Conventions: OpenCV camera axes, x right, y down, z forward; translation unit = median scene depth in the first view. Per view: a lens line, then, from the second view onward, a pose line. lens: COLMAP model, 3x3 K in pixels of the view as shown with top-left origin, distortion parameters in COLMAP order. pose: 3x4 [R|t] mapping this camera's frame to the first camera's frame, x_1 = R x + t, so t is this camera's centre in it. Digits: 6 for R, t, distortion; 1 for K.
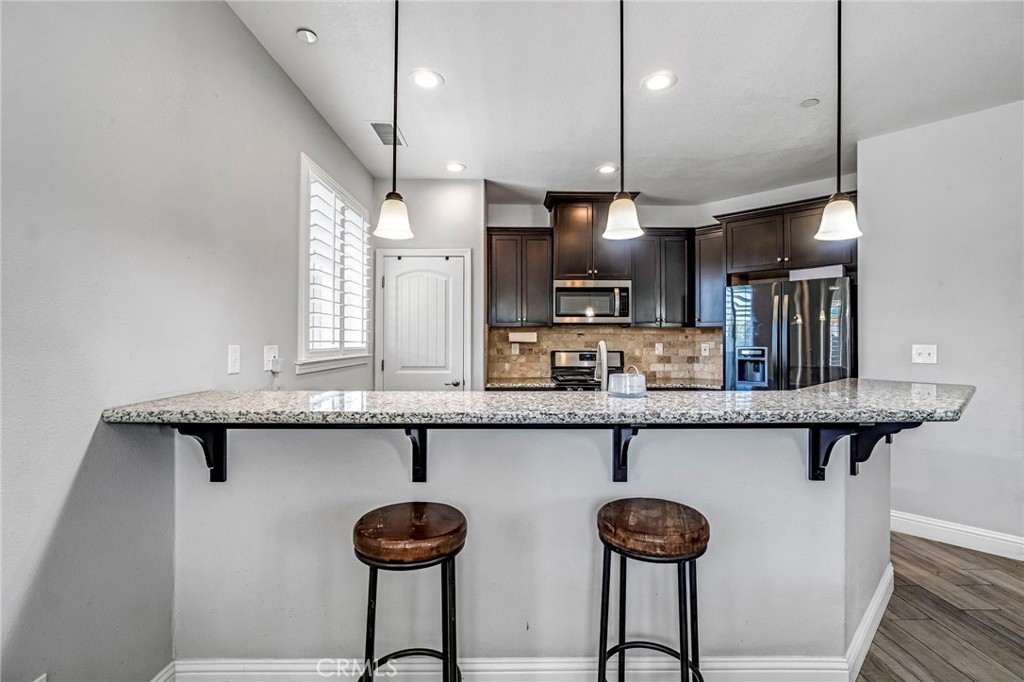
lens RADIAL K [[467.7, 0, 516.1], [0, 467.7, 340.1], [0, 0, 1]] dist [-0.001941, -0.000121]
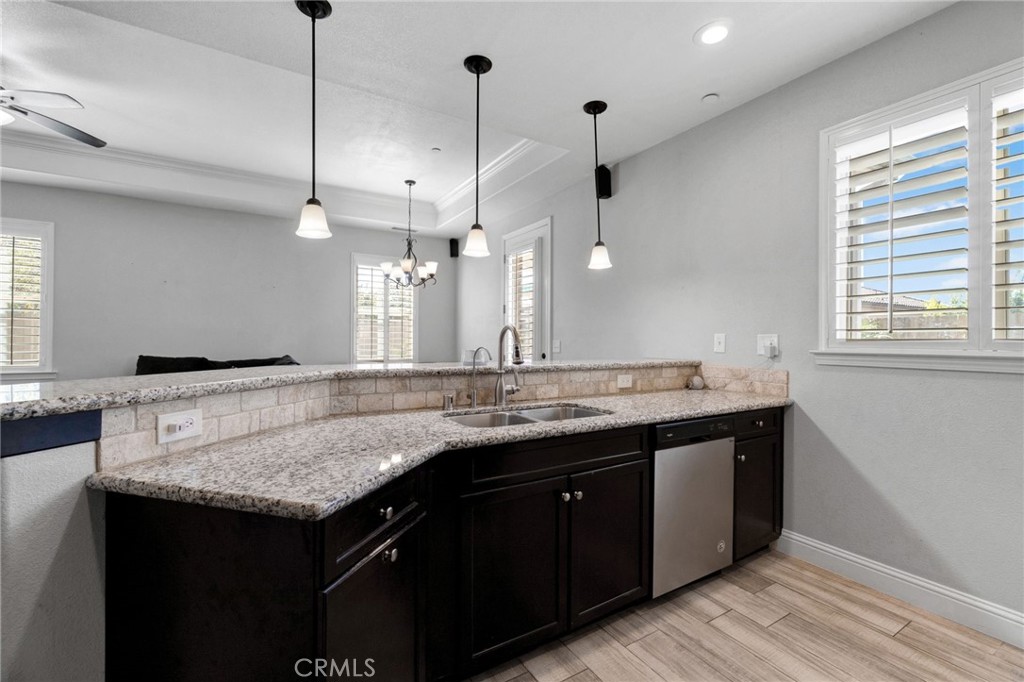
lens RADIAL K [[438.6, 0, 514.5], [0, 438.6, 338.3], [0, 0, 1]] dist [-0.003058, 0.000602]
pose [[-0.862798, -0.010554, -0.505439, 0.309371], [-0.009558, 0.999944, -0.004565, 0.017901], [0.505458, 0.000892, -0.862851, 0.854715]]
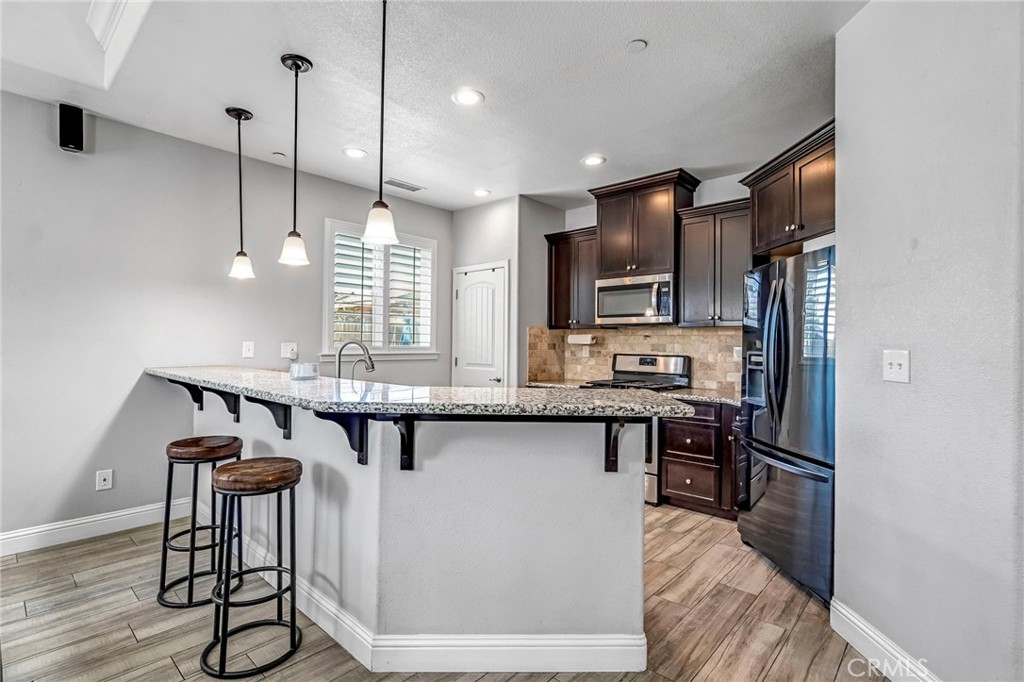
lens RADIAL K [[484.2, 0, 513.5], [0, 484.2, 337.8], [0, 0, 1]] dist [-0.002032, -0.000458]
pose [[0.730197, -0.002217, -0.683233, 0.637606], [-0.008041, 0.999898, -0.011838, 0.004404], [0.683190, 0.014138, 0.730104, 0.153713]]
